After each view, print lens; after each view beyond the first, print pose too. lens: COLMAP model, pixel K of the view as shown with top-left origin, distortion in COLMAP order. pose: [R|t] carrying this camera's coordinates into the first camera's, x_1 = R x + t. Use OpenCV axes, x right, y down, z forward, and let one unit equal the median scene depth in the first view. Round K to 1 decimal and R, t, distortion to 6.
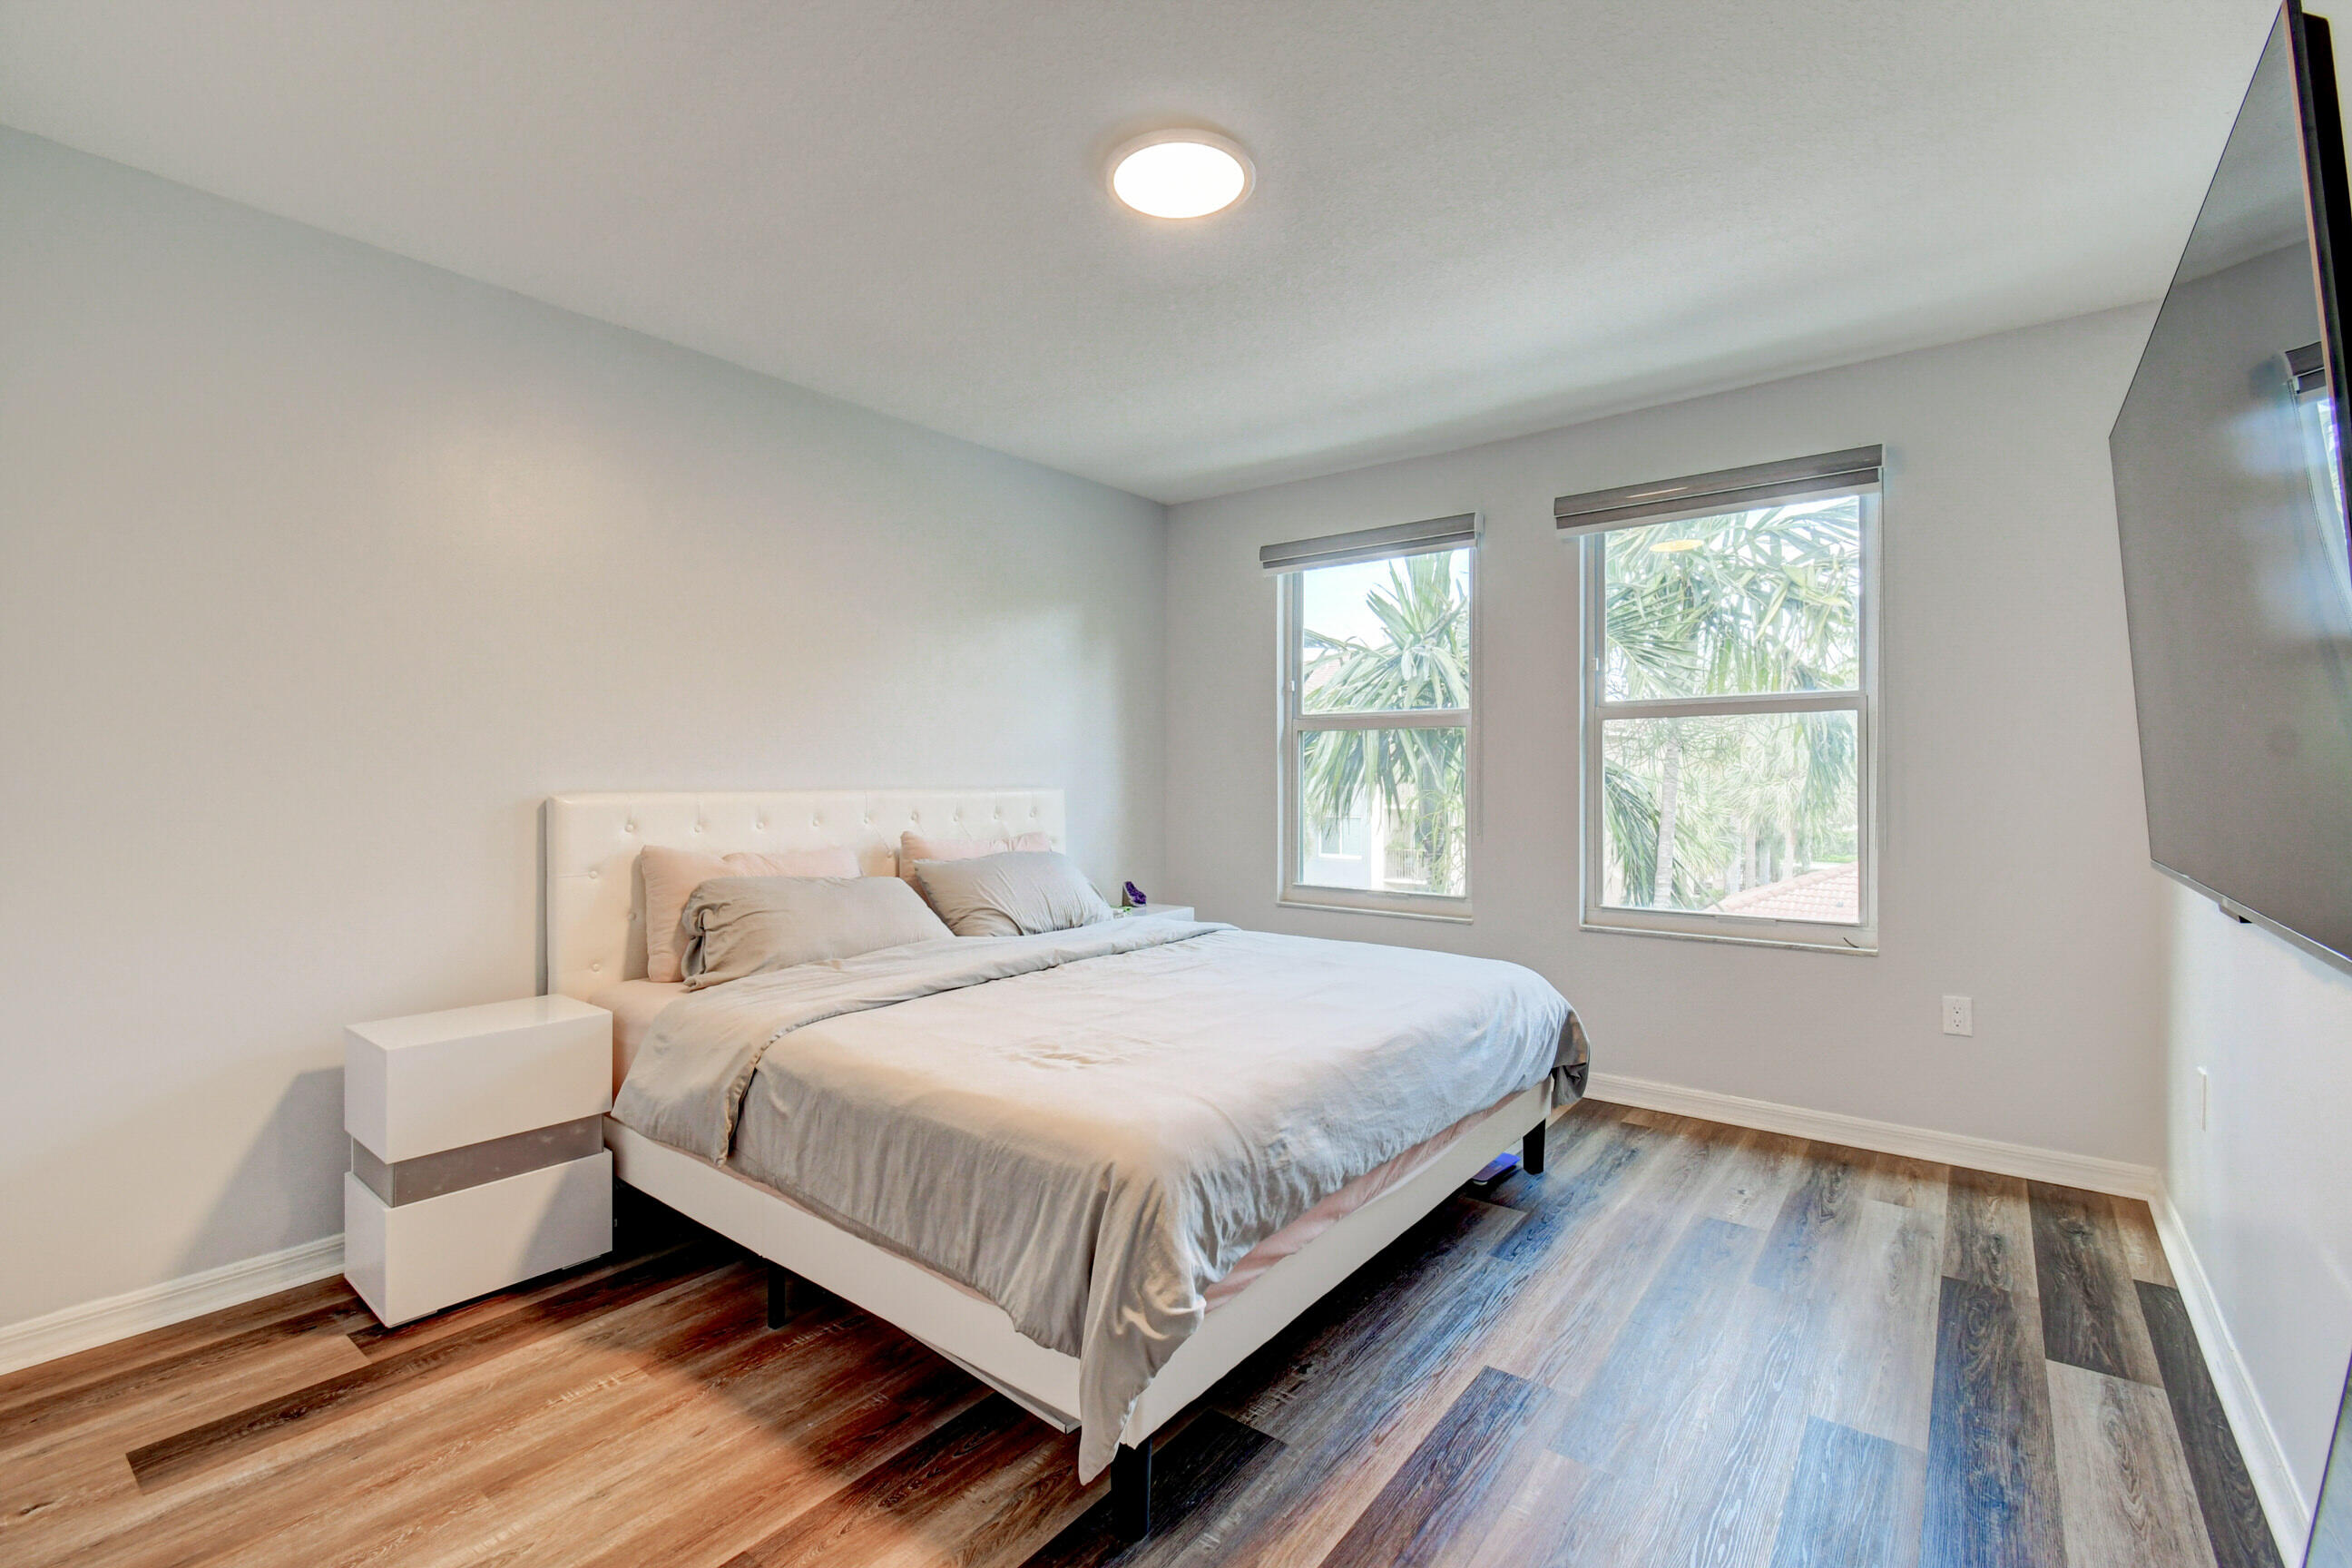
lens RADIAL K [[1032.2, 0, 1176.0], [0, 1032.2, 784.0], [0, 0, 1]] dist [0.000158, -0.000120]
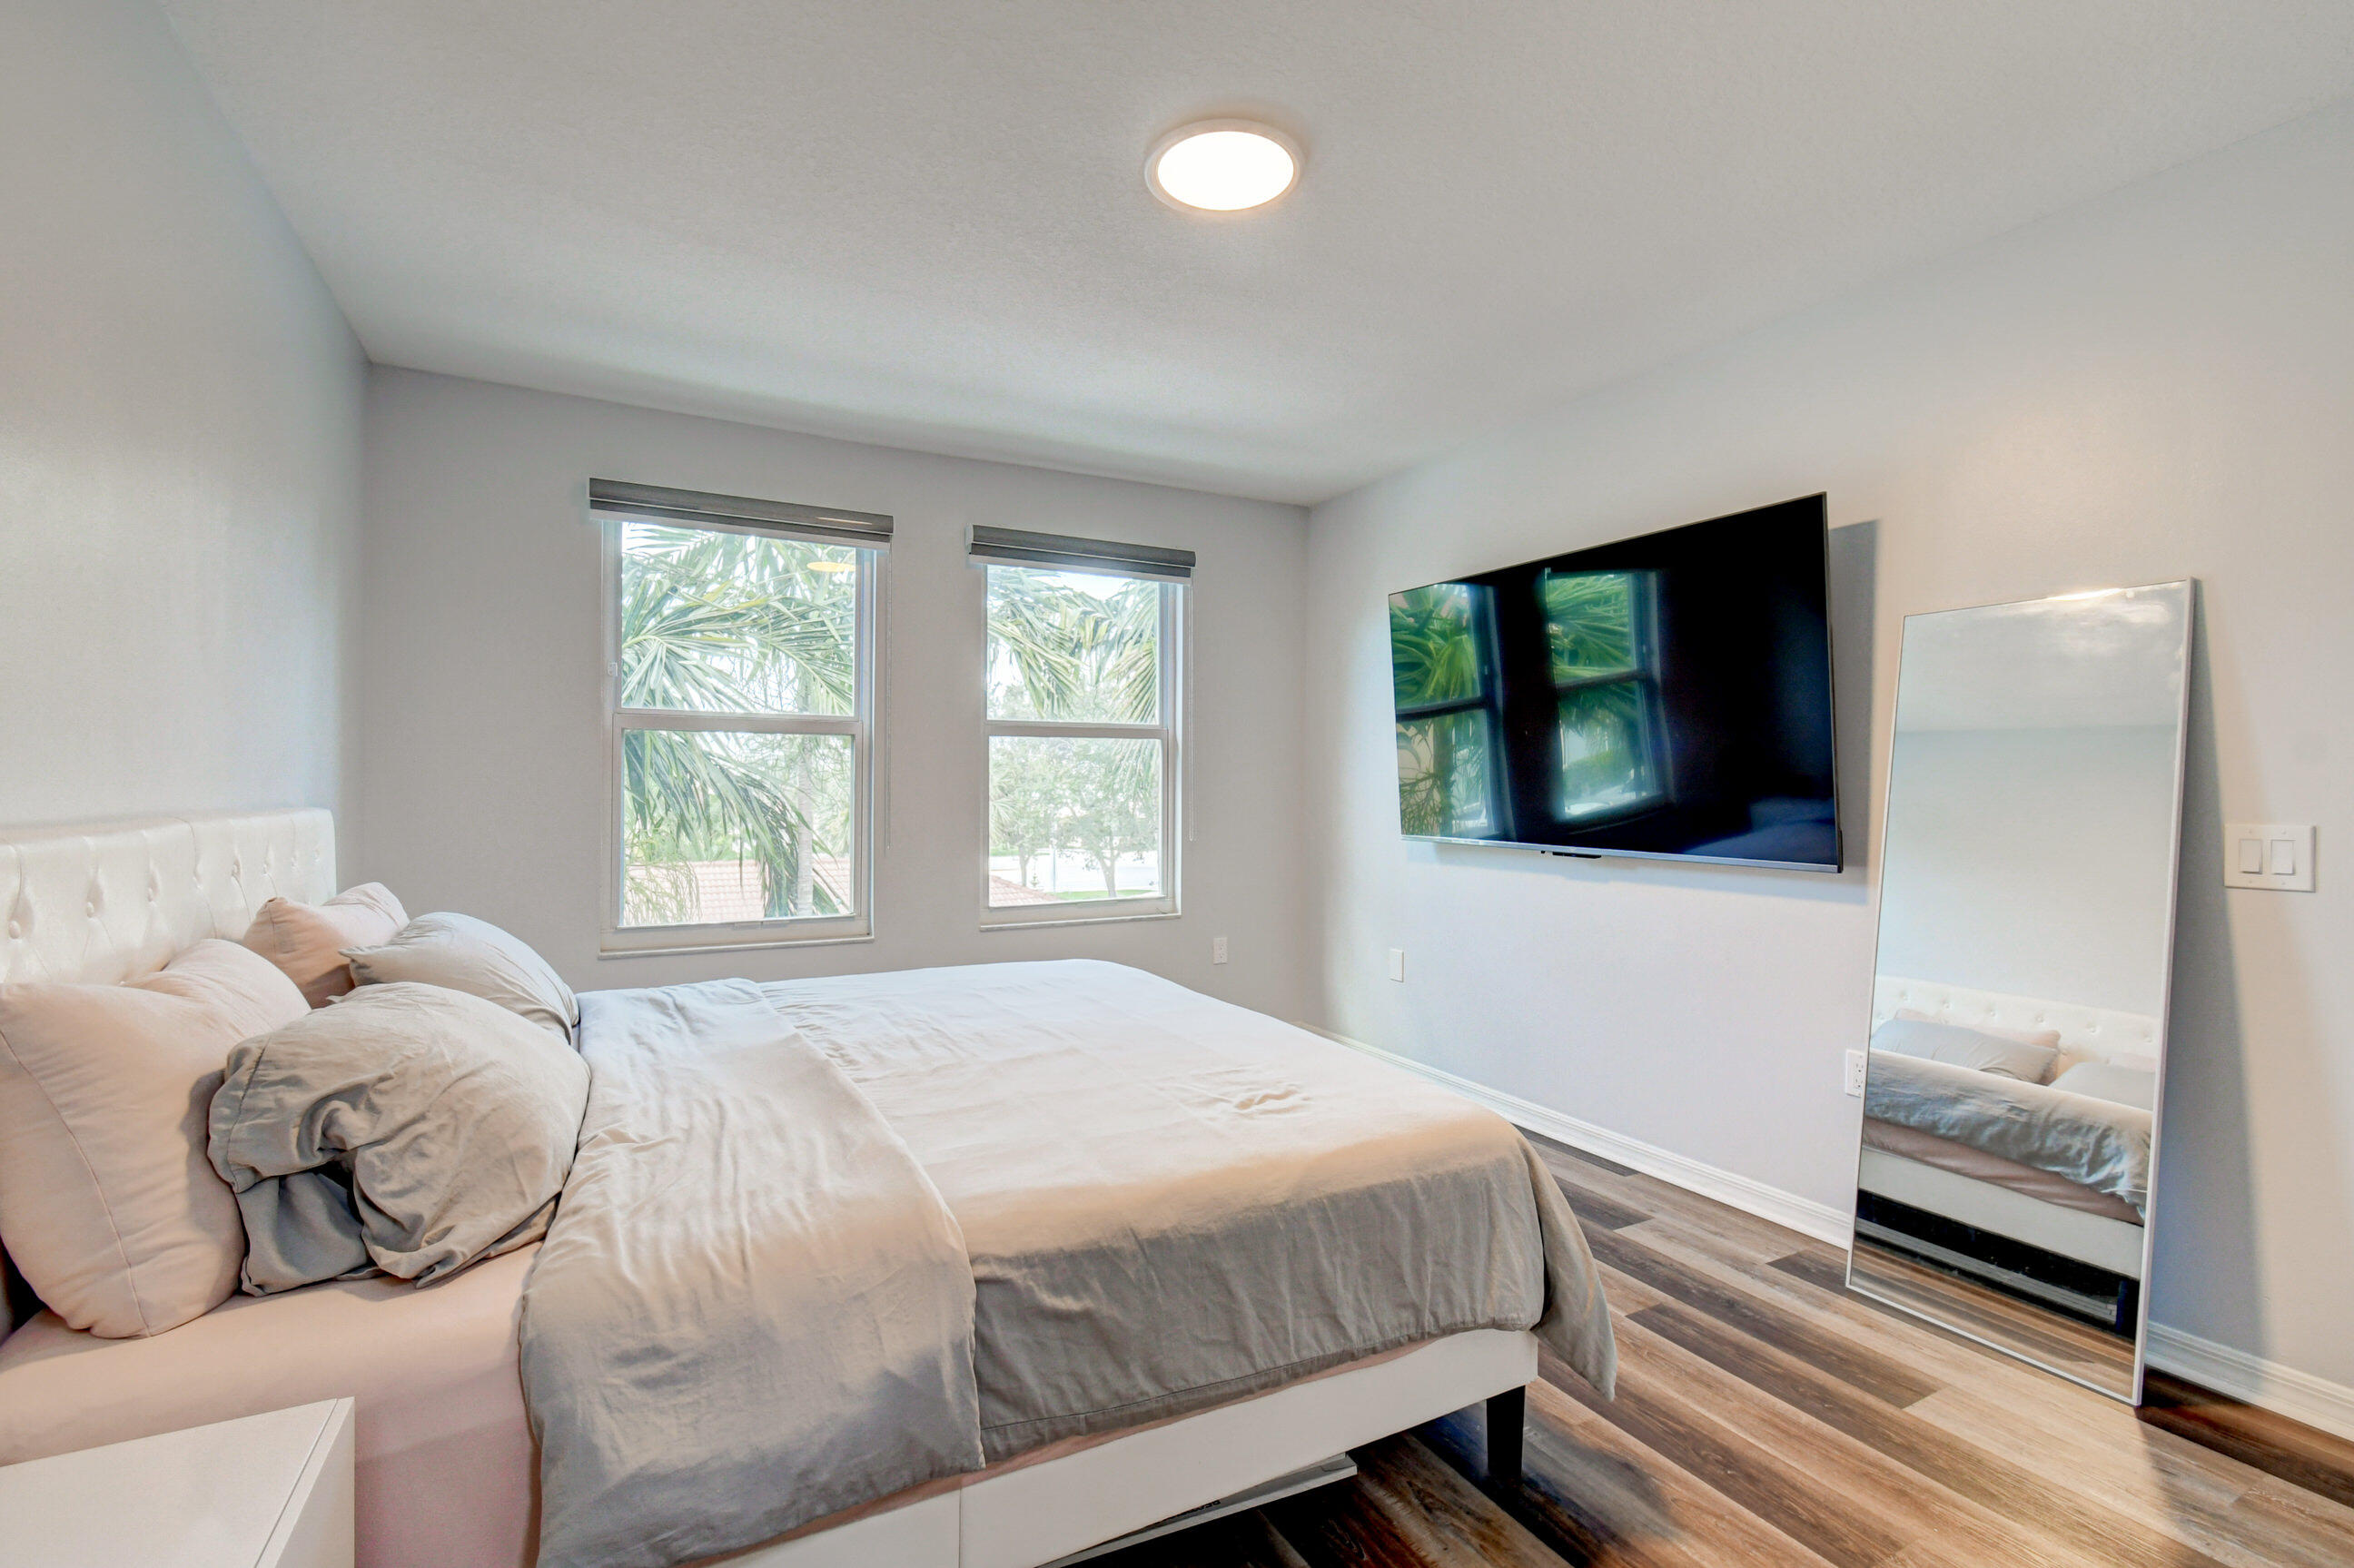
lens RADIAL K [[1057.5, 0, 1177.0], [0, 1057.5, 784.0], [0, 0, 1]] dist [0.001919, 0.000101]
pose [[0.394942, 0.002454, 0.918703, -0.570146], [0.004746, 0.999978, -0.004712, -0.005821], [-0.918694, 0.006221, 0.394922, 0.399407]]
